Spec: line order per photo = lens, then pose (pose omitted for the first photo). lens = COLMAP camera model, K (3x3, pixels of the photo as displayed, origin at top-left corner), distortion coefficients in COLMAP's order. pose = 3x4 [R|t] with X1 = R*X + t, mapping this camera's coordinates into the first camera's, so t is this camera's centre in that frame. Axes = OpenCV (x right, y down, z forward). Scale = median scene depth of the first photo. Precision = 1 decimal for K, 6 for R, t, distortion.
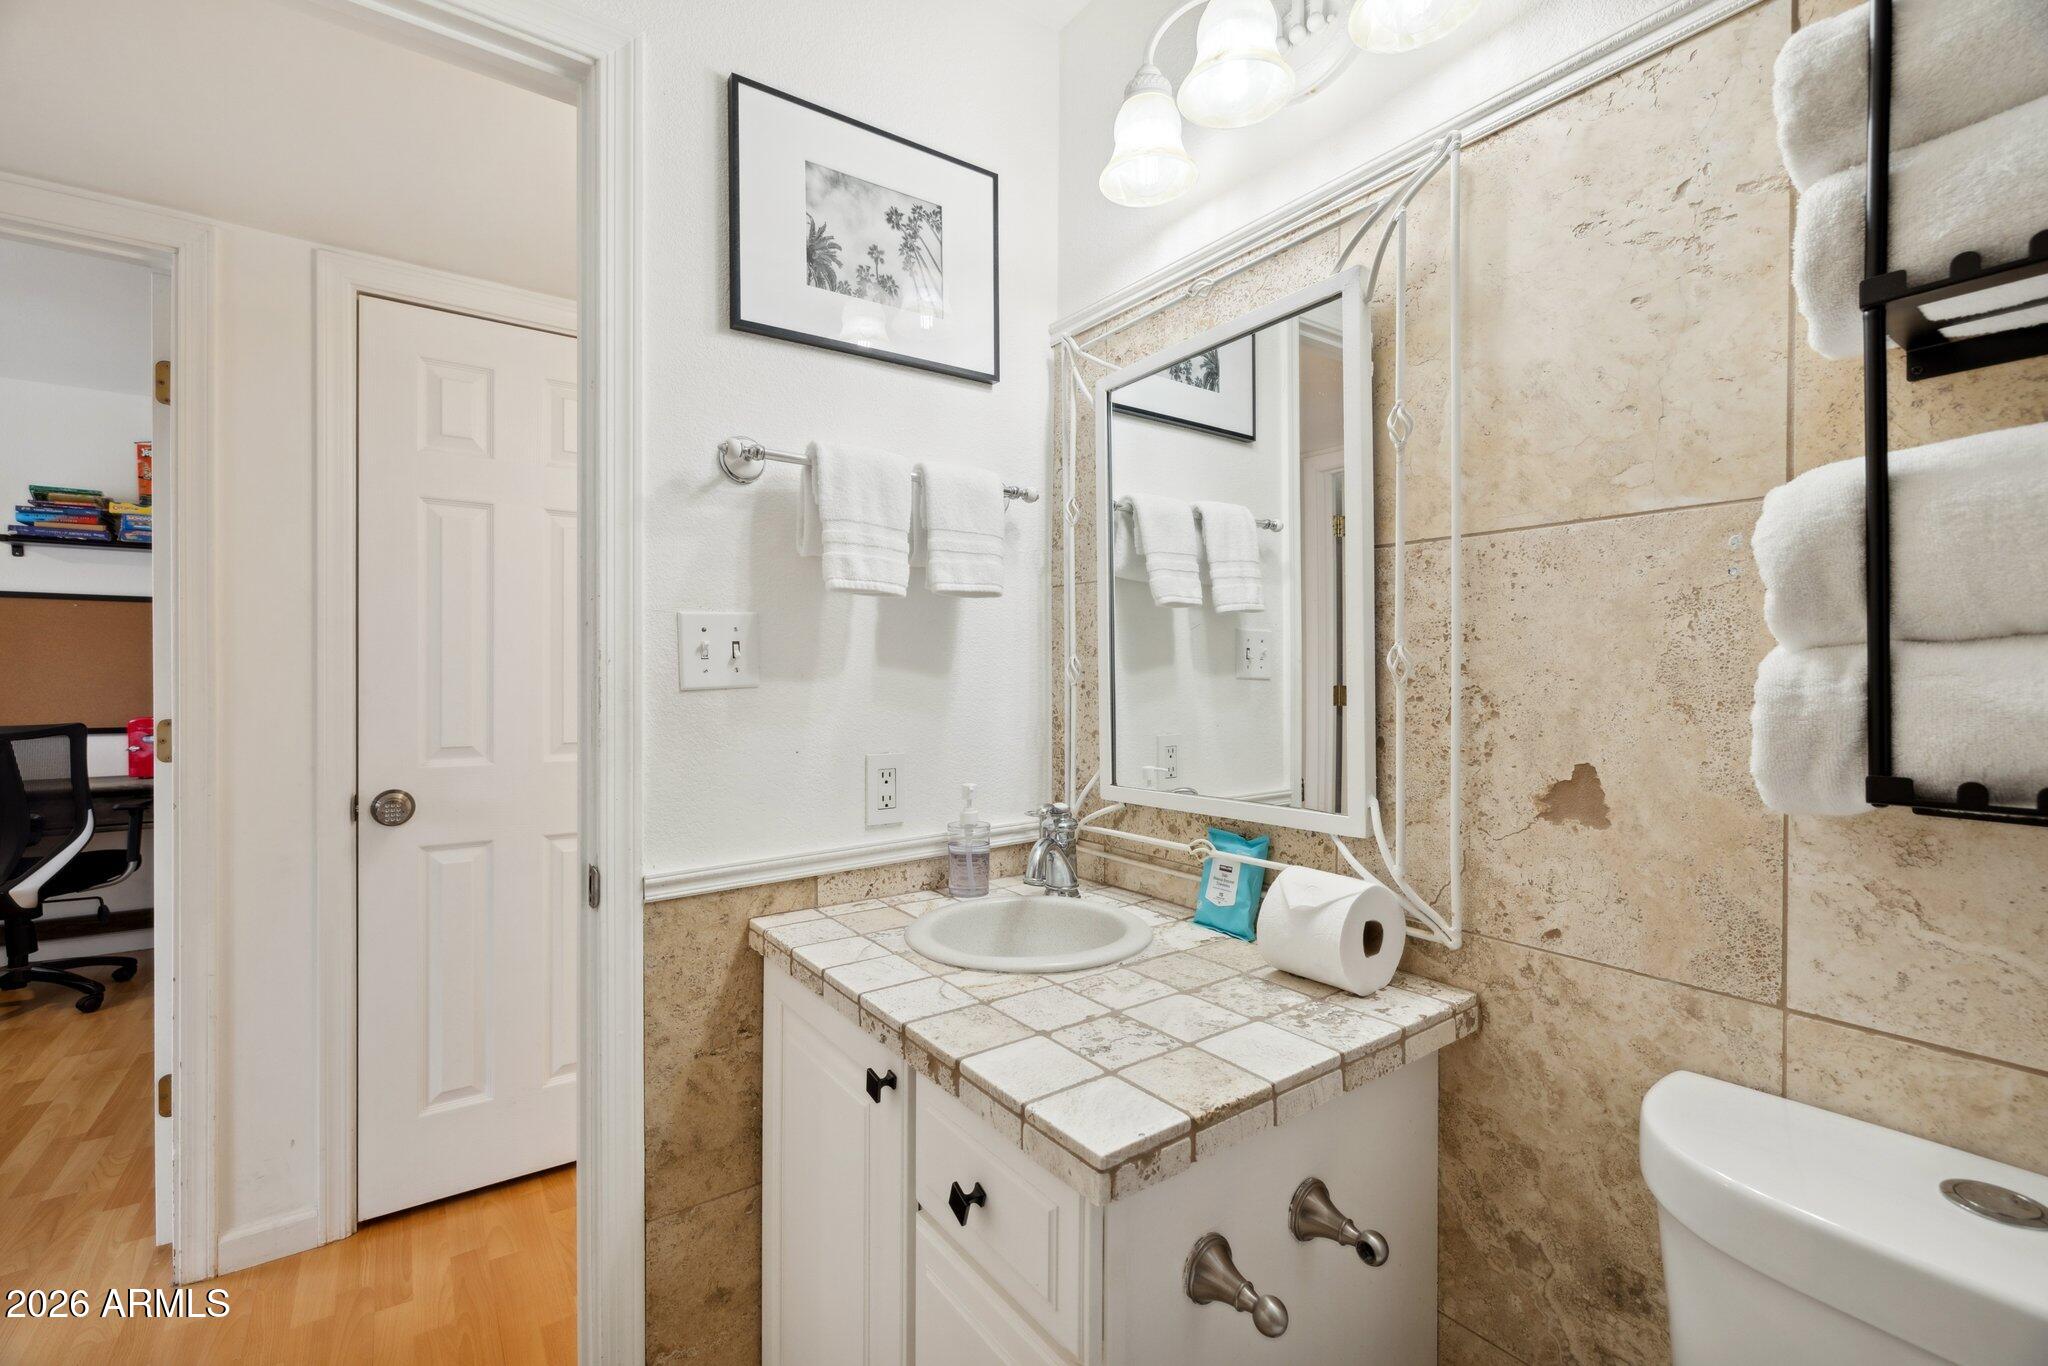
lens RADIAL K [[855.5, 0, 1015.3], [0, 855.5, 687.7], [0, 0, 1]] dist [0.002248, 0.000094]
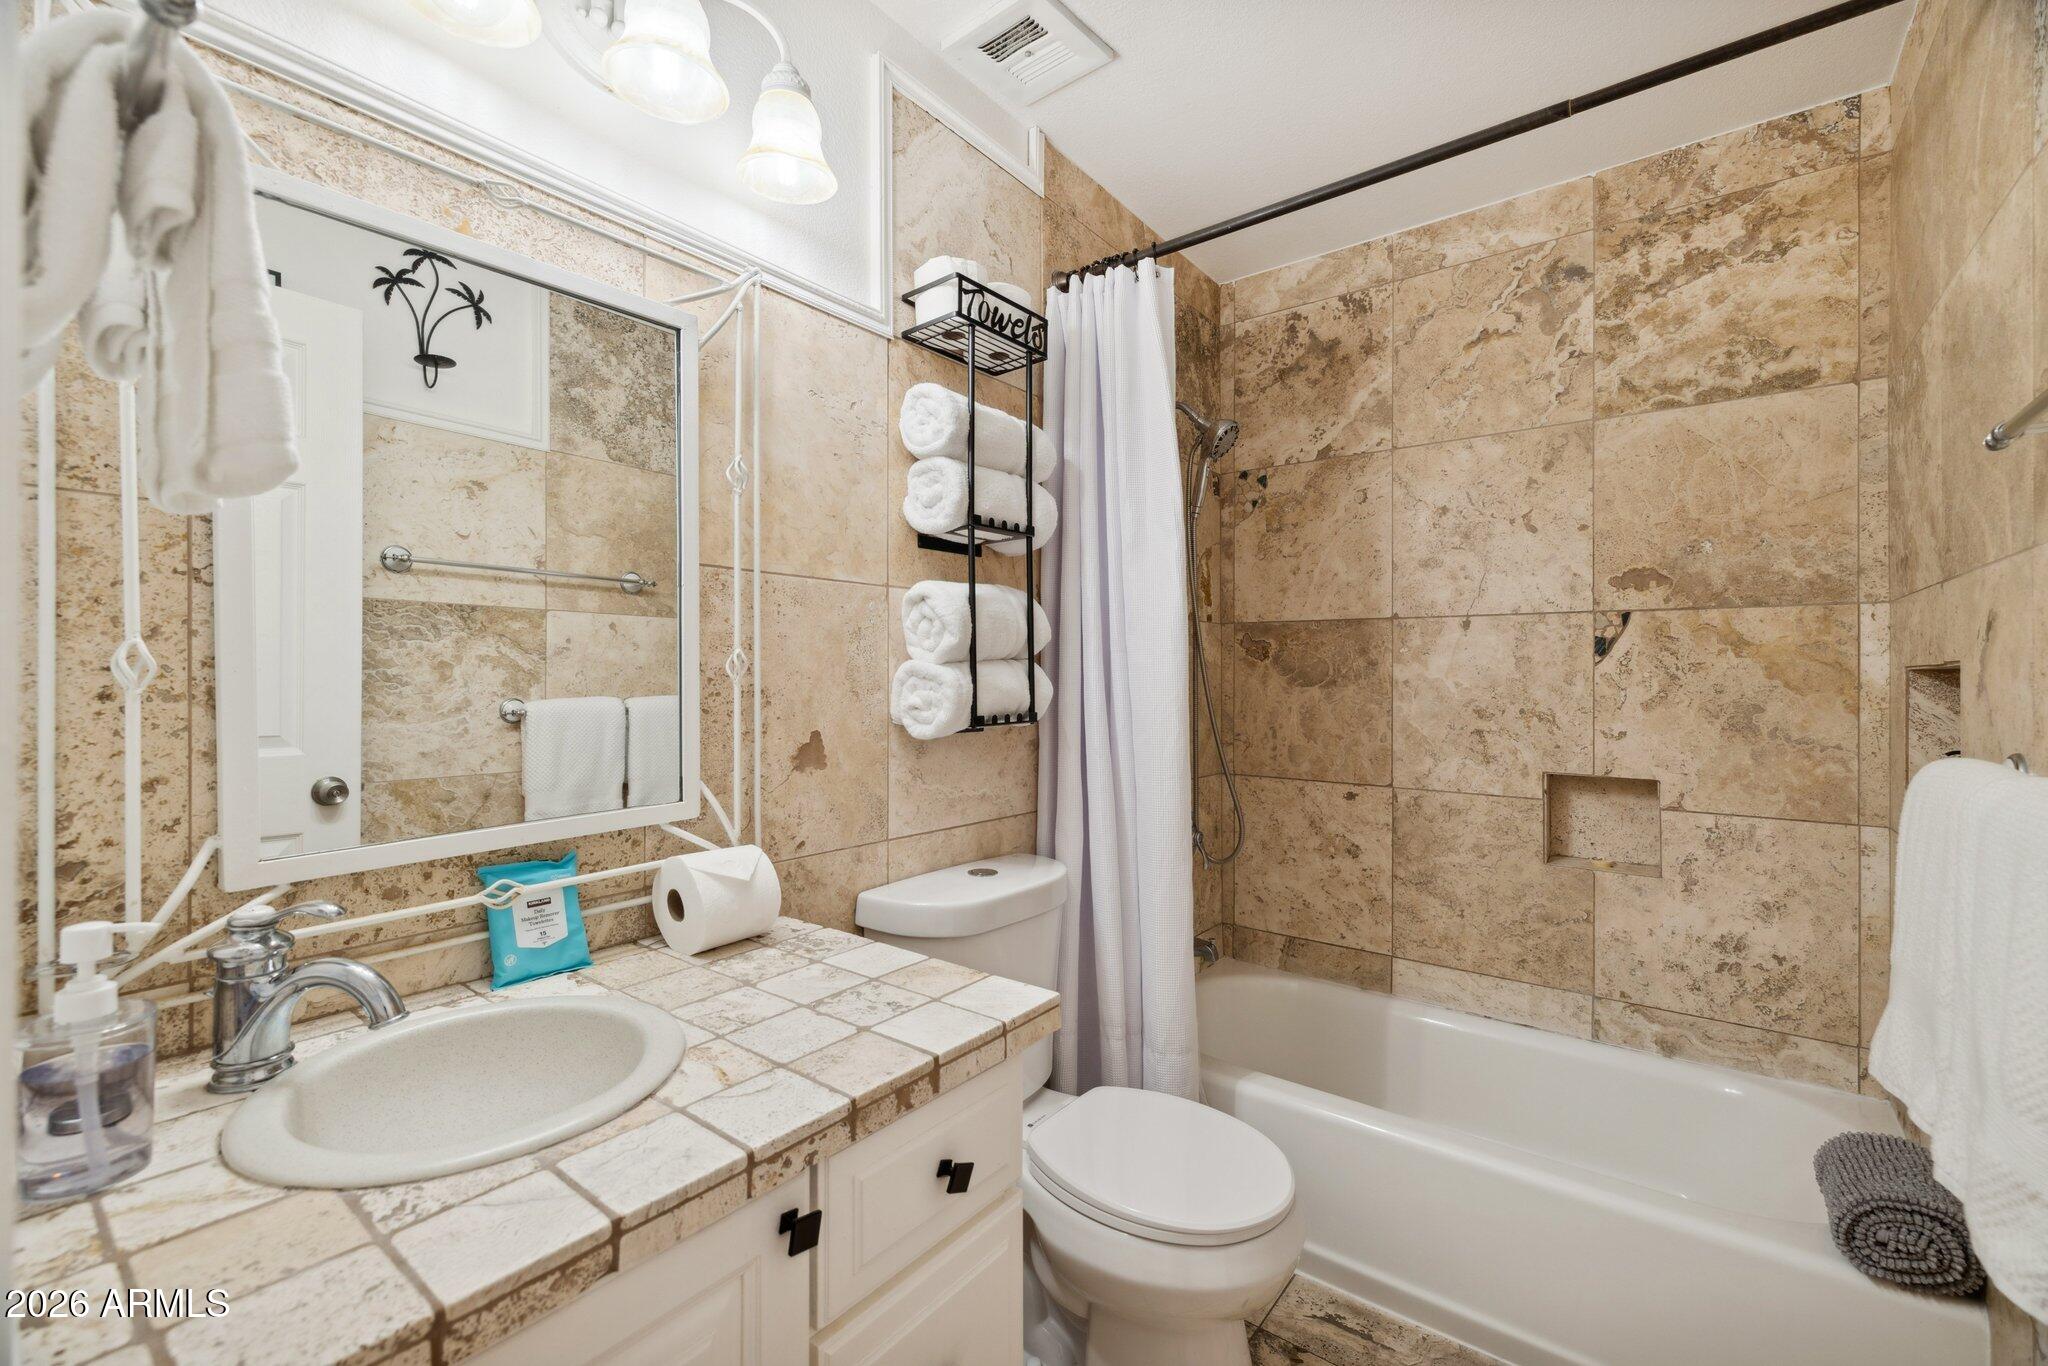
lens RADIAL K [[855.5, 0, 1015.3], [0, 855.5, 687.7], [0, 0, 1]] dist [0.002248, 0.000094]
pose [[-0.268371, -0.015515, 0.963191, -0.913872], [0.010873, 0.999758, 0.019134, -0.016797], [-0.963254, 0.015608, -0.268137, 1.012282]]
